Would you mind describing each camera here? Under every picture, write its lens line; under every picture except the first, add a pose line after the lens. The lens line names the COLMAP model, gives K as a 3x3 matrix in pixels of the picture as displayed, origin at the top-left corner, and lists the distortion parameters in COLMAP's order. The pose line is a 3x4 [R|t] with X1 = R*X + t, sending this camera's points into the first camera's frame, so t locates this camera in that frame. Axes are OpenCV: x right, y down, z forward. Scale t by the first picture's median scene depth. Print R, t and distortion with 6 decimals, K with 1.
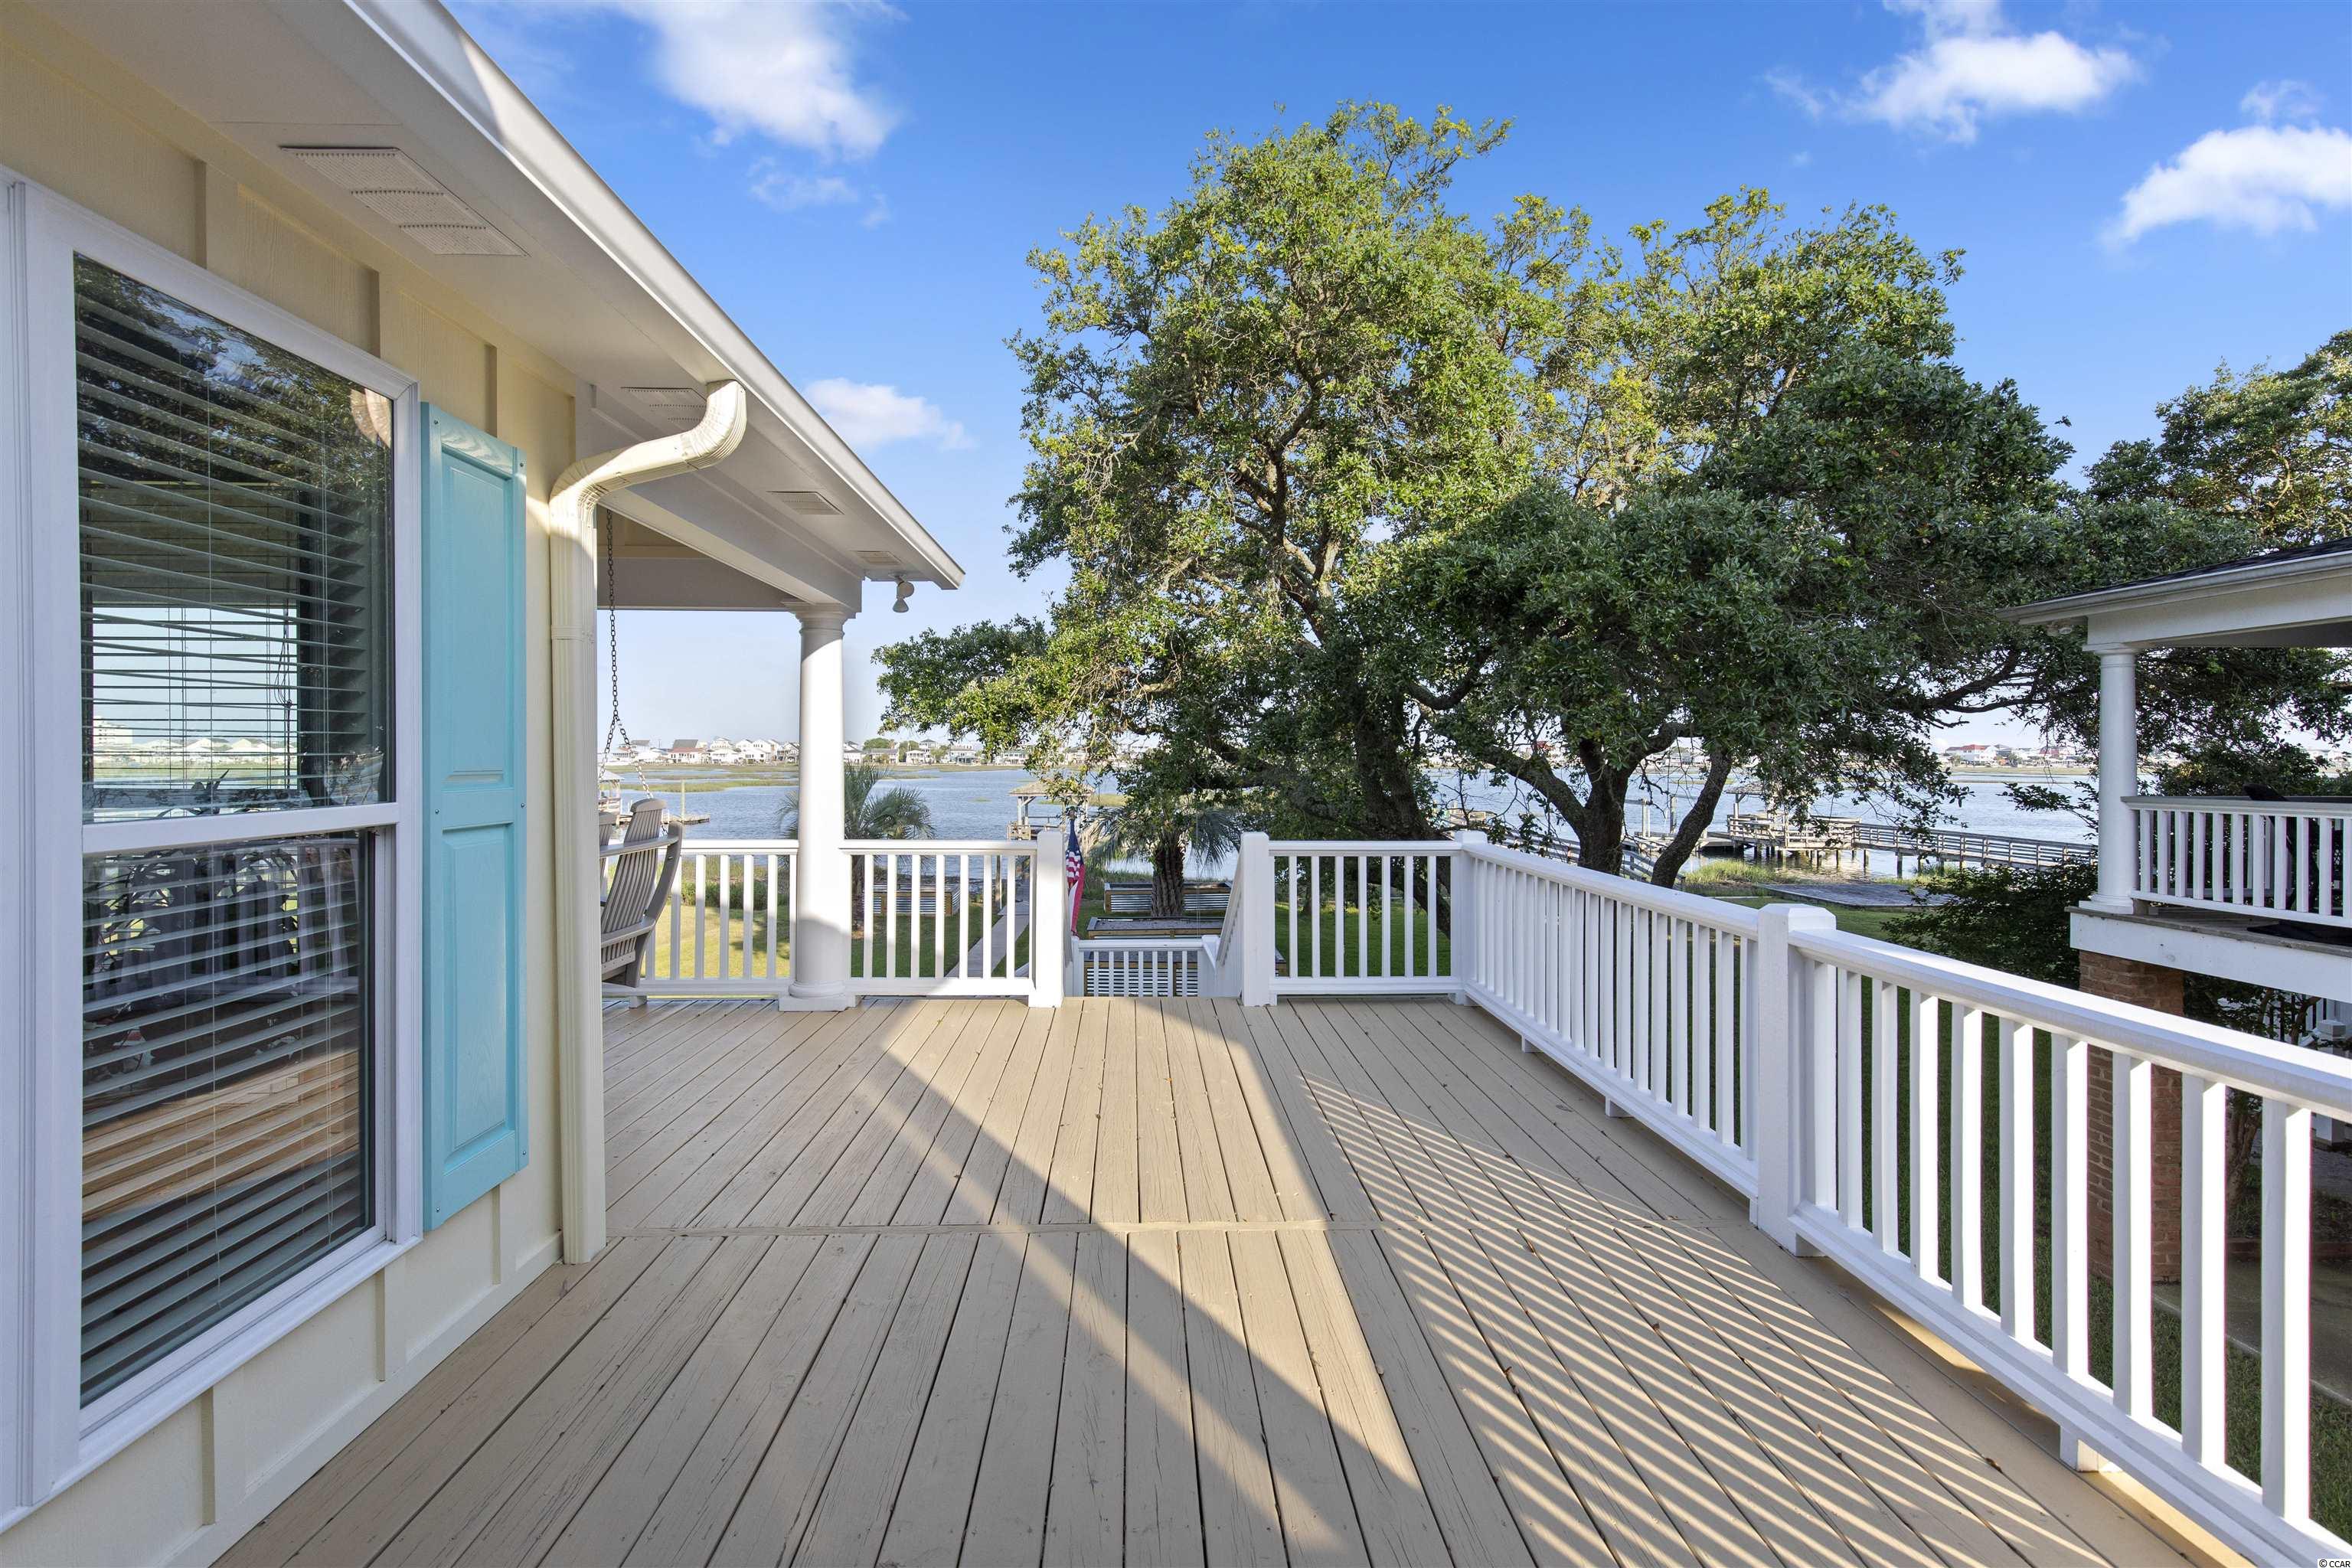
lens RADIAL K [[1060.7, 0, 1174.3], [0, 1060.7, 761.1], [0, 0, 1]] dist [0.010634, -0.002789]
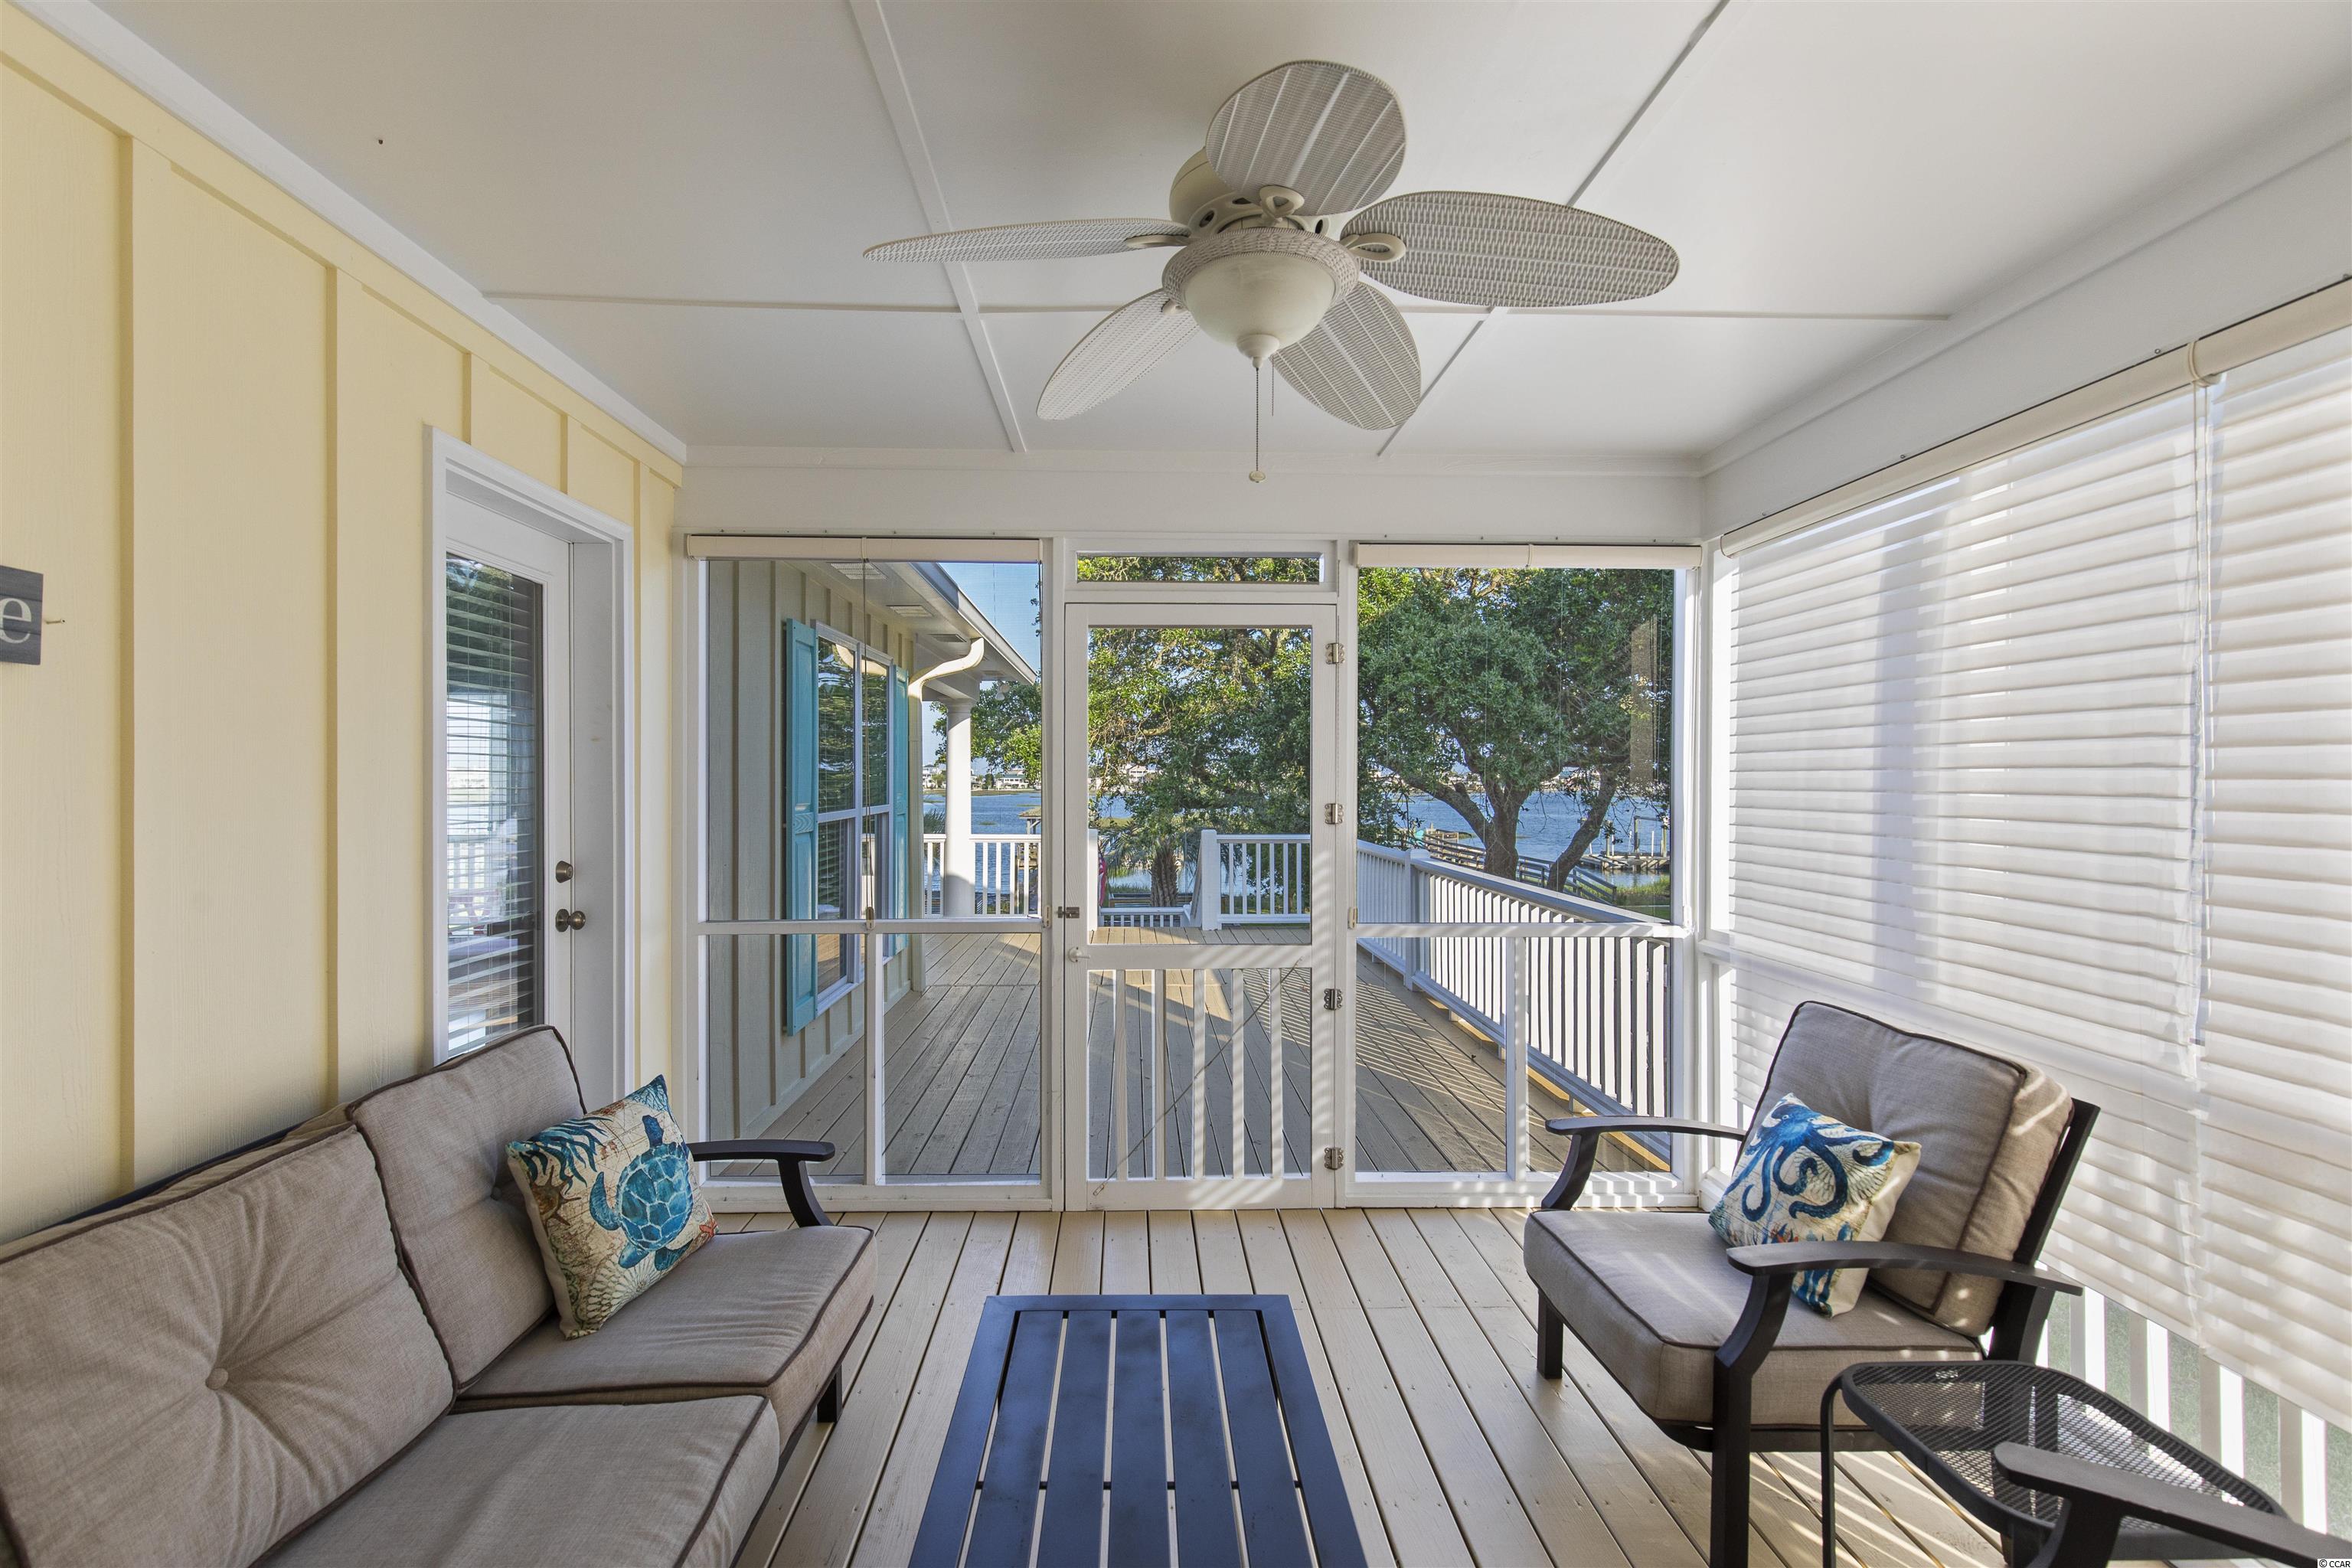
lens RADIAL K [[1060.7, 0, 1174.3], [0, 1060.7, 779.4], [0, 0, 1]] dist [0.010634, -0.002789]
pose [[0.999999, -0.001396, 0.000687, 0.009529], [0.001400, 0.999980, -0.006093, -0.002086], [-0.000679, 0.006094, 0.999981, -0.368500]]
